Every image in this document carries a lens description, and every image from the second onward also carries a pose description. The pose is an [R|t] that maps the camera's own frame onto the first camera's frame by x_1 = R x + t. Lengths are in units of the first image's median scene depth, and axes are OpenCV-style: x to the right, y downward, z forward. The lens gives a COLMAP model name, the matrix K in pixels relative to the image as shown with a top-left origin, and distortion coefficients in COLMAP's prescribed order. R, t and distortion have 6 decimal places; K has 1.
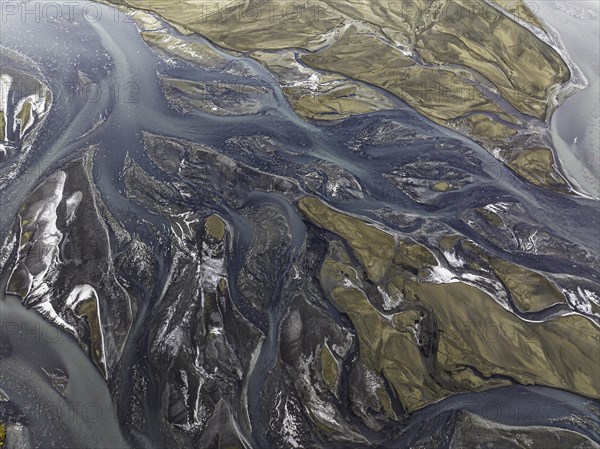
lens RADIAL K [[424.6, 0, 298.1], [0, 424.6, 221.6], [0, 0, 1]] dist [-0.041169, 0.007990]
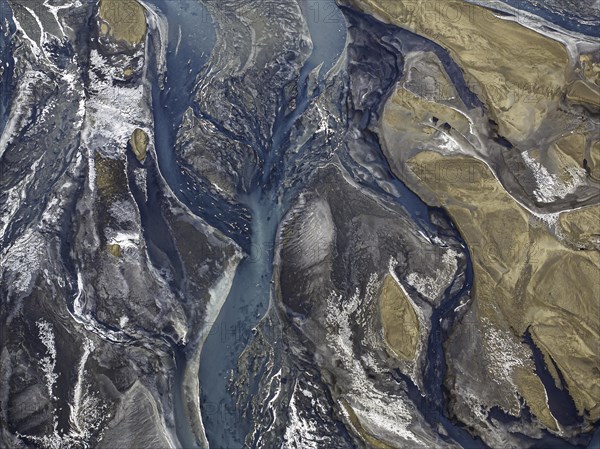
lens RADIAL K [[1211.7, 0, 300.7], [0, 1211.7, 227.5], [0, 0, 1]] dist [-0.062567, 0.000000]
pose [[0.999696, 0.017719, -0.017125, -0.003077], [-0.017864, 0.999805, -0.008371, 0.237196], [0.016973, 0.008675, 0.999818, -0.157210]]
